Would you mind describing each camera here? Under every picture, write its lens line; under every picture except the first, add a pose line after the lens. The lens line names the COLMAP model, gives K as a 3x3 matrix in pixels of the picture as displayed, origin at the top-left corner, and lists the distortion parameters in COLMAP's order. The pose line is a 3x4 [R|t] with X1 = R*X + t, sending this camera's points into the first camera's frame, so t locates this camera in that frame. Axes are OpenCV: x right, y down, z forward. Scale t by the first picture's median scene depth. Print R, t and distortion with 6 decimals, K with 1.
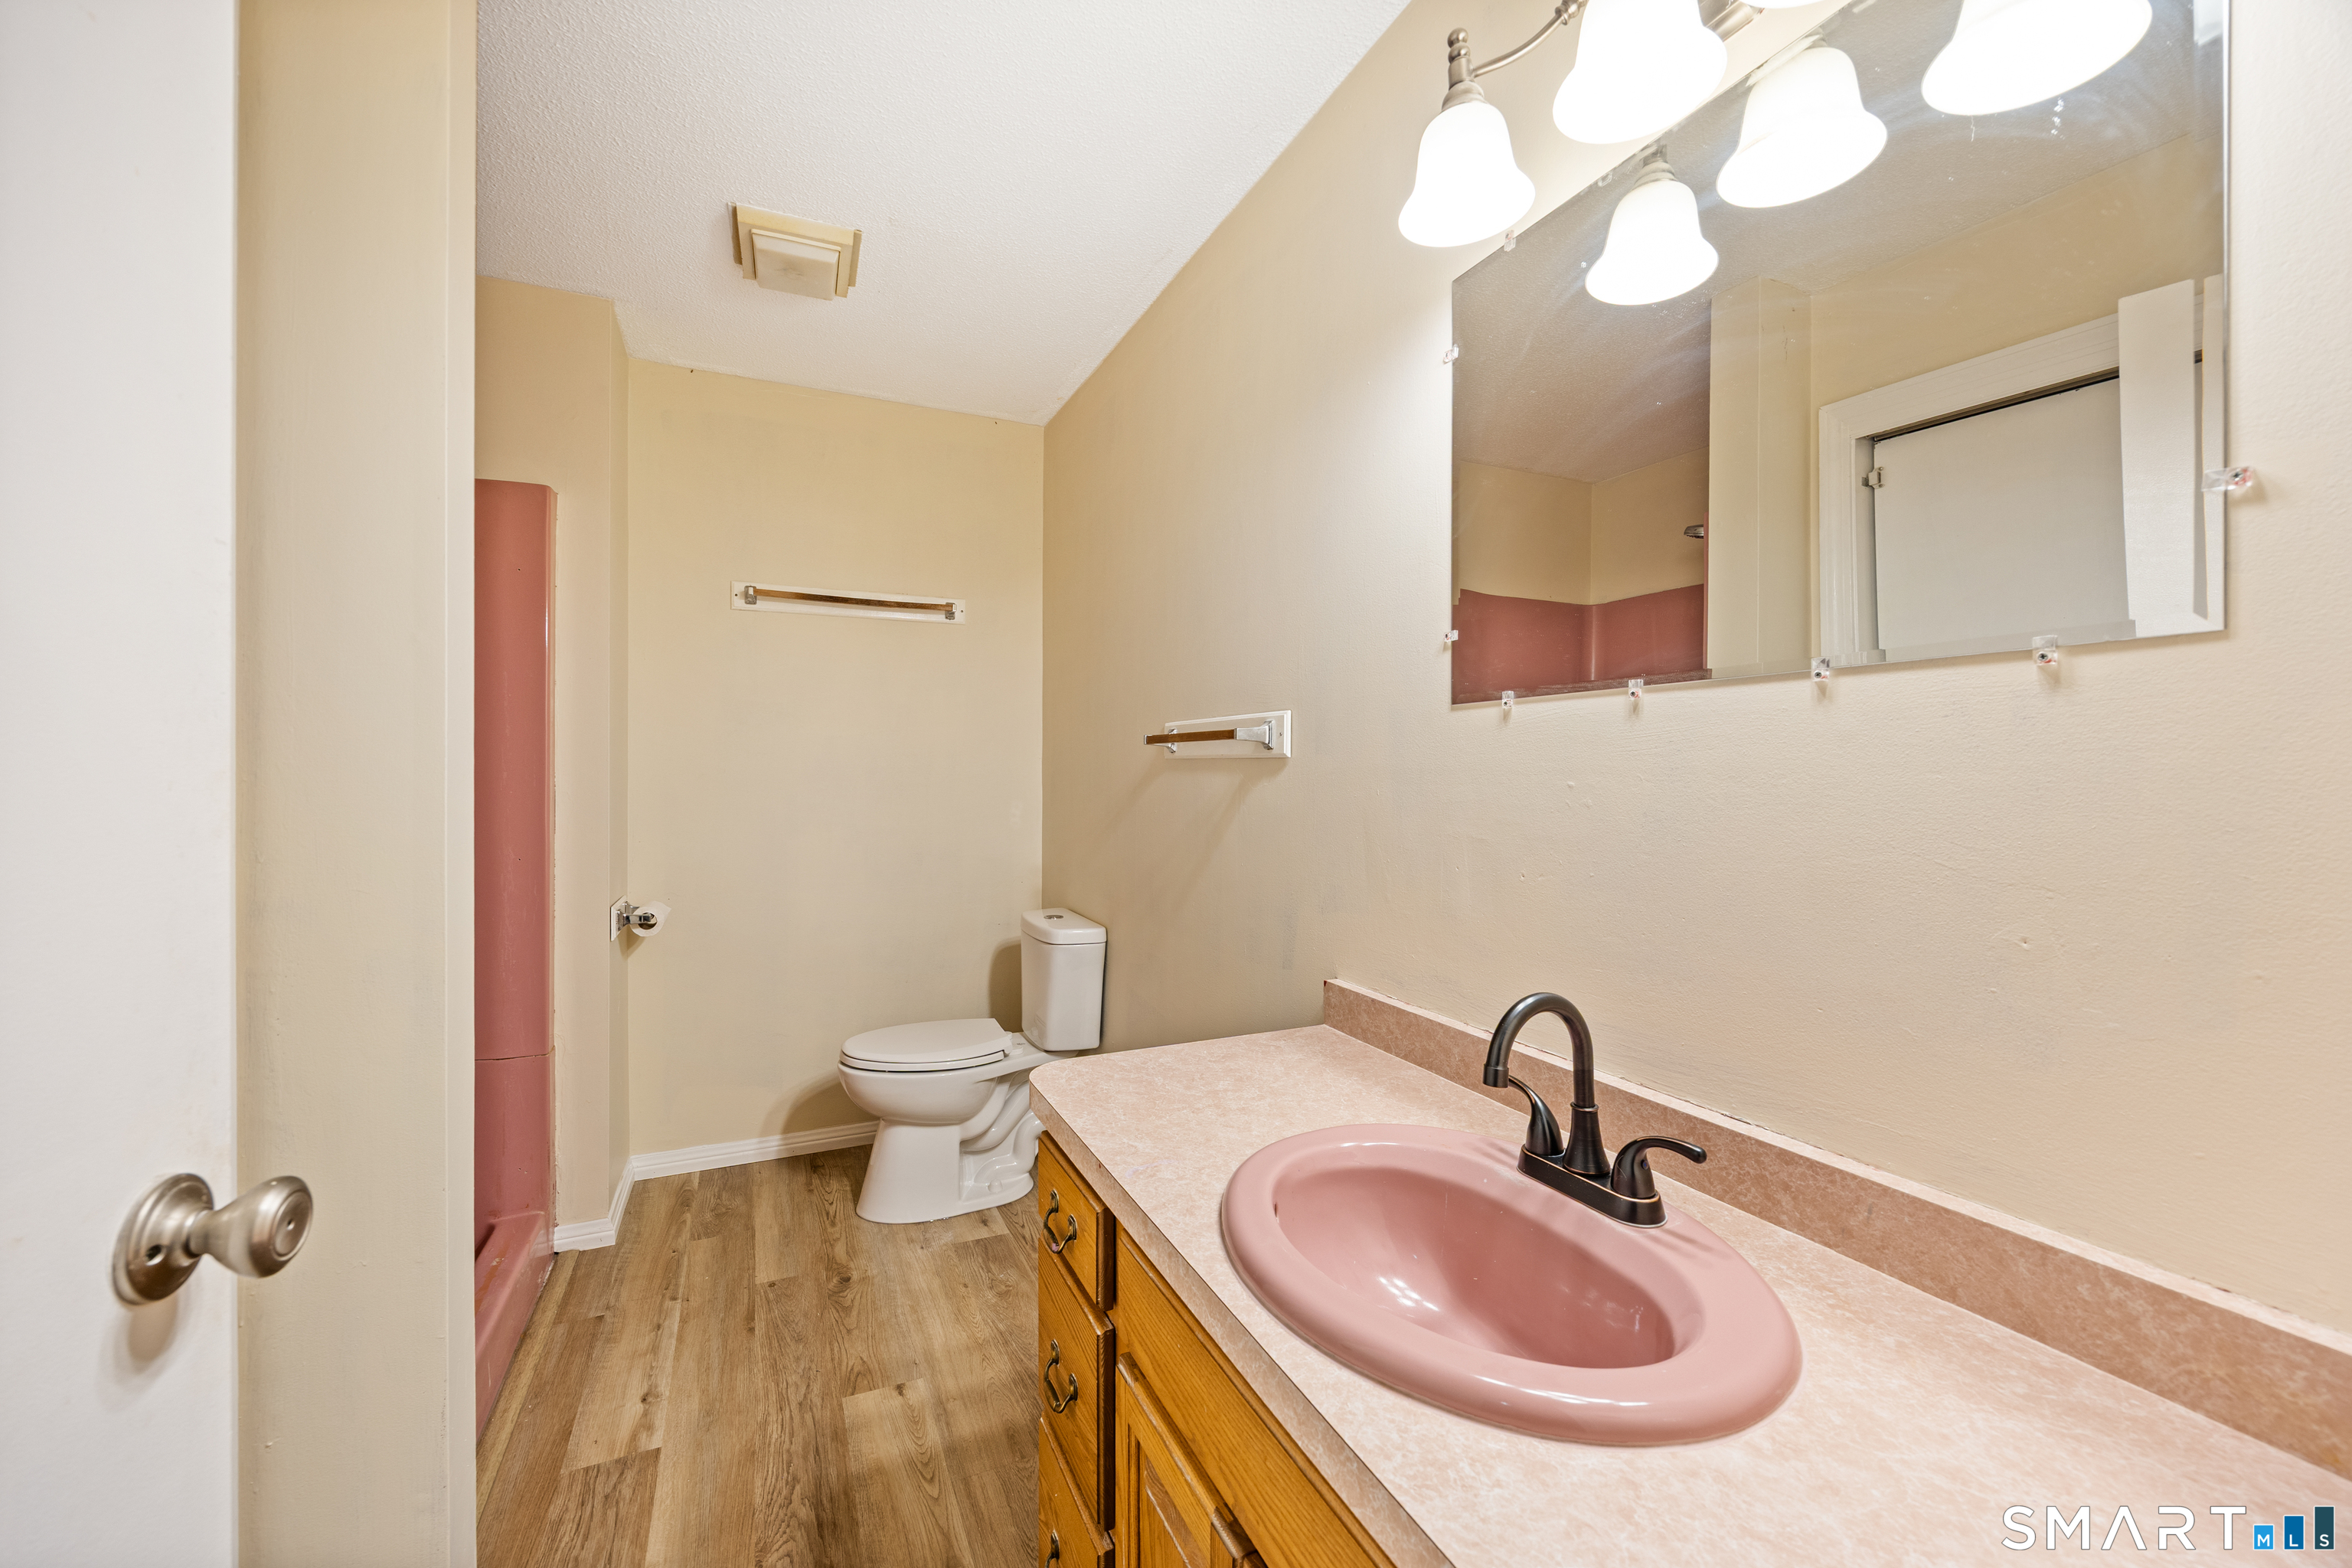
lens RADIAL K [[912.9, 0, 1184.5], [0, 912.9, 798.1], [0, 0, 1]] dist [-0.010112, -0.000073]
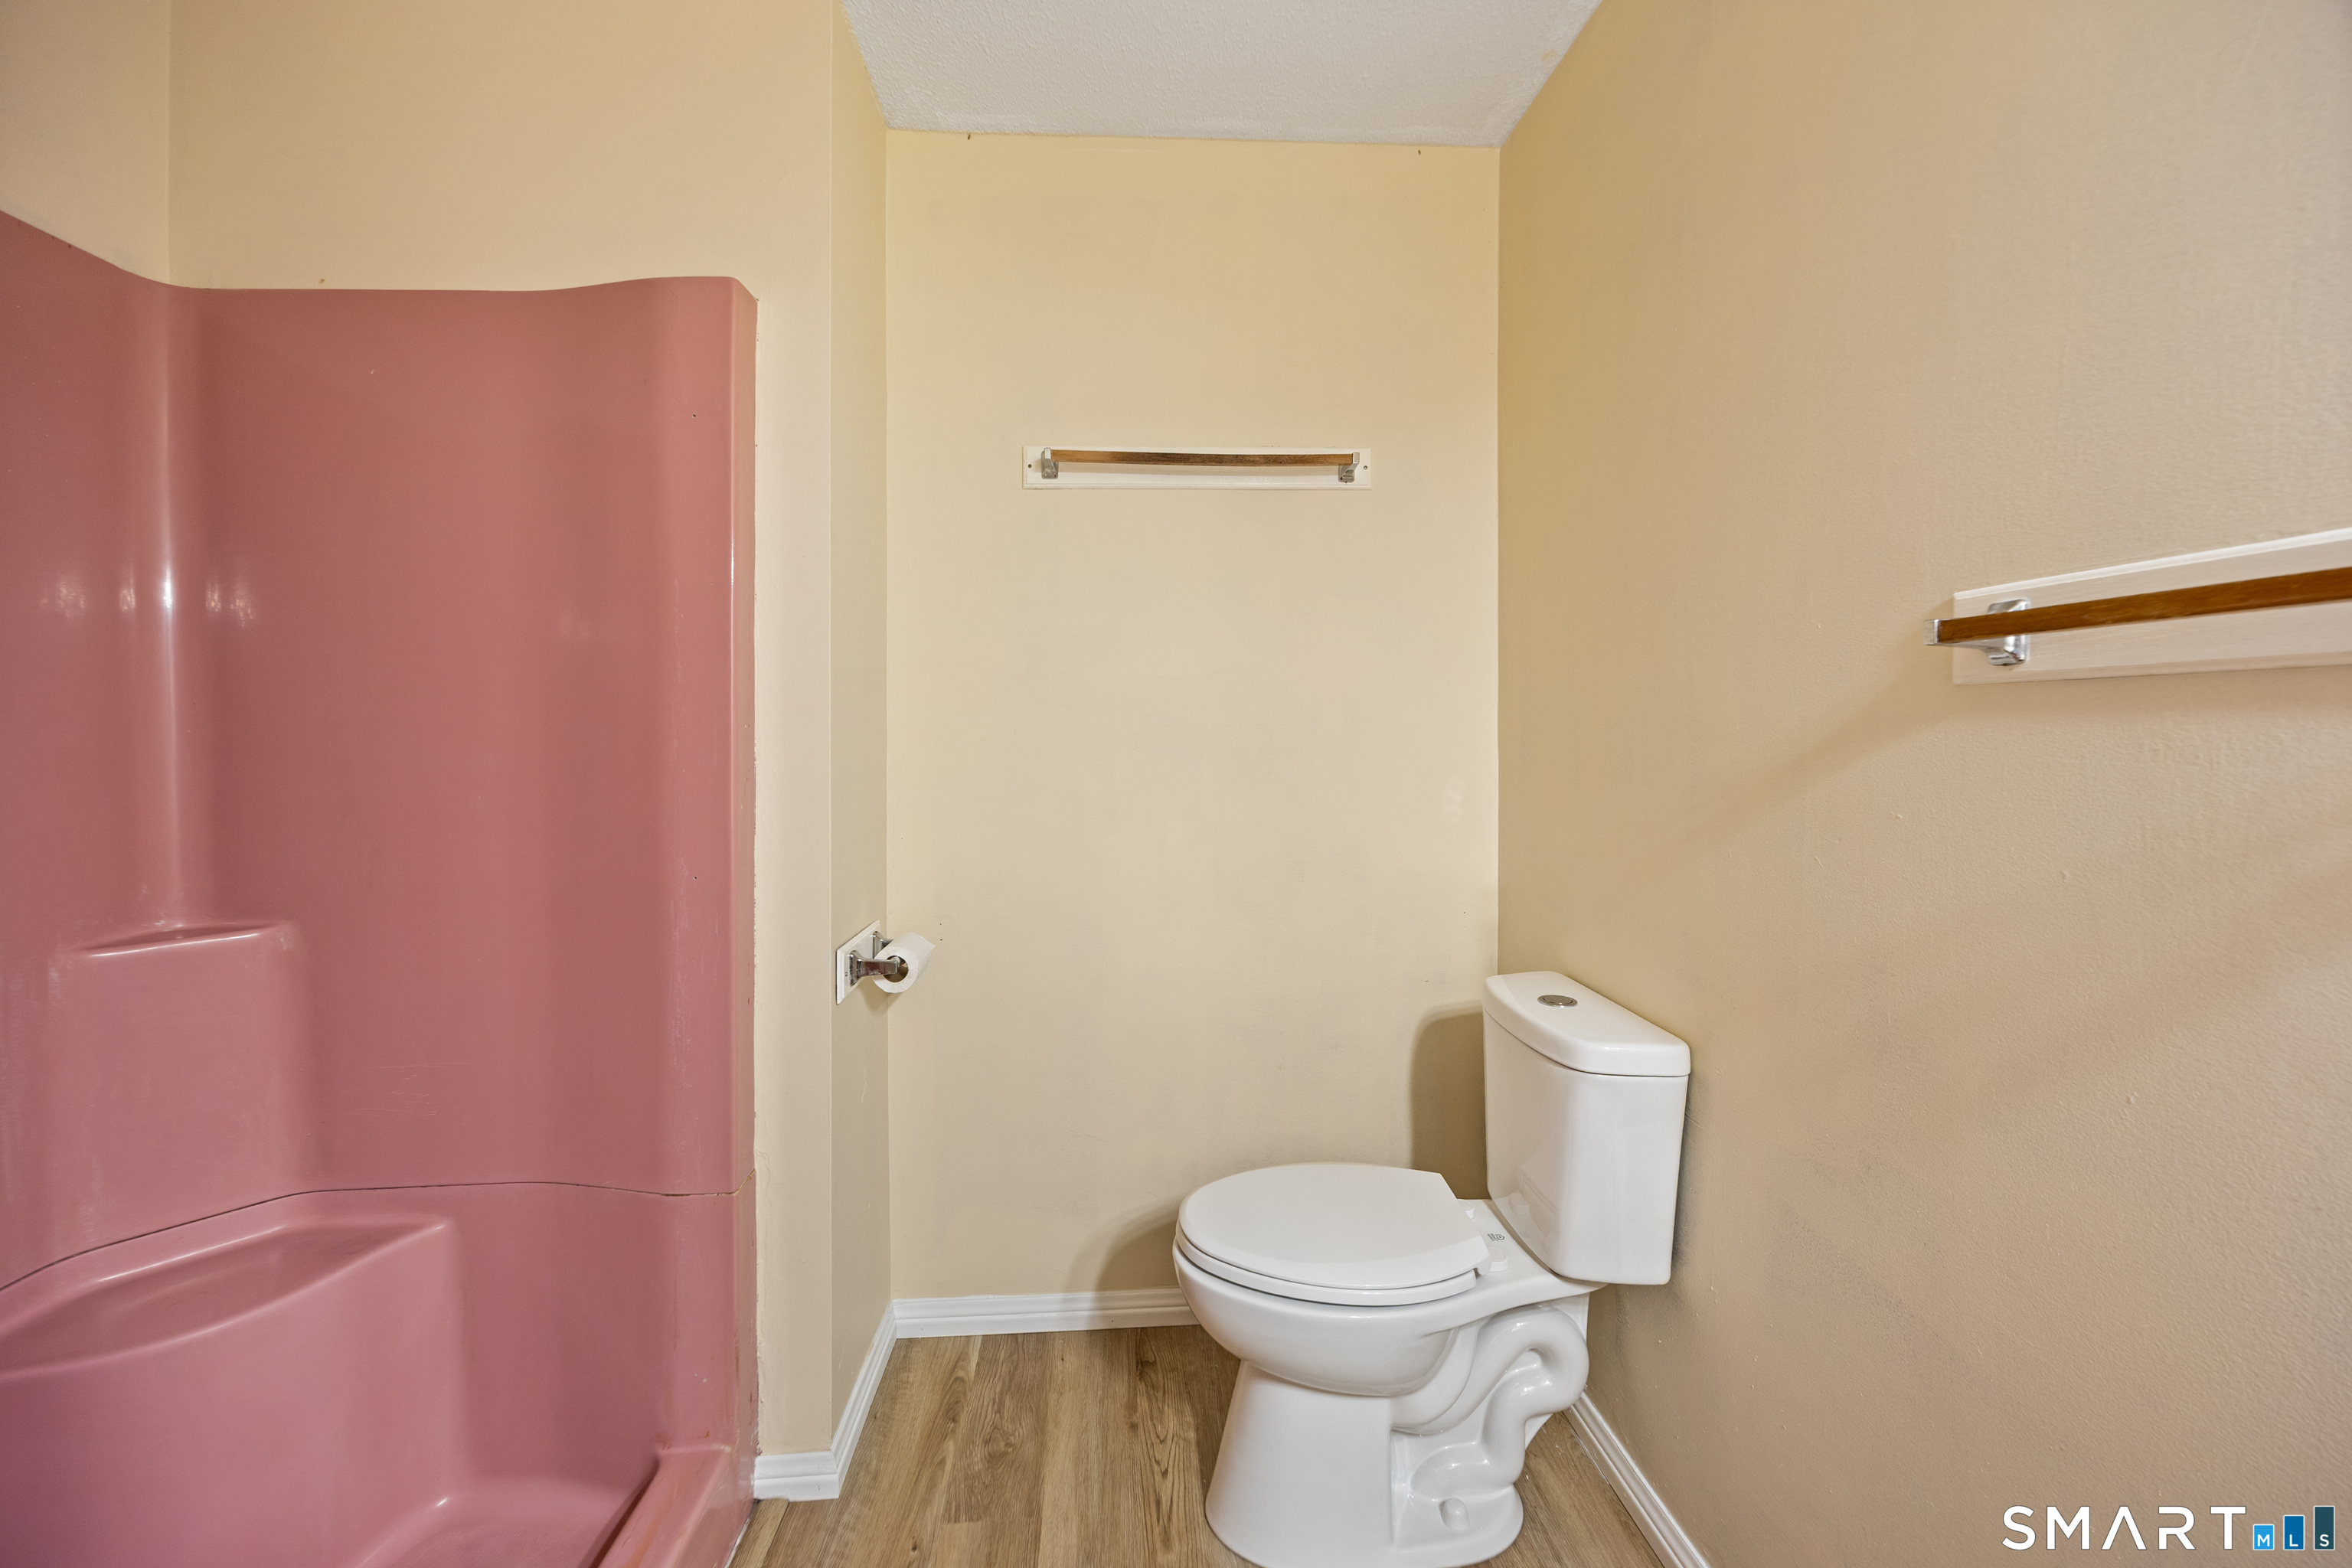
lens RADIAL K [[912.9, 0, 1171.7], [0, 912.9, 772.3], [0, 0, 1]] dist [-0.010112, -0.000073]
pose [[0.930918, 0.000840, -0.365228, -0.167522], [0.003247, 0.999939, 0.010576, -0.008804], [0.365215, -0.011031, 0.930858, 0.452213]]
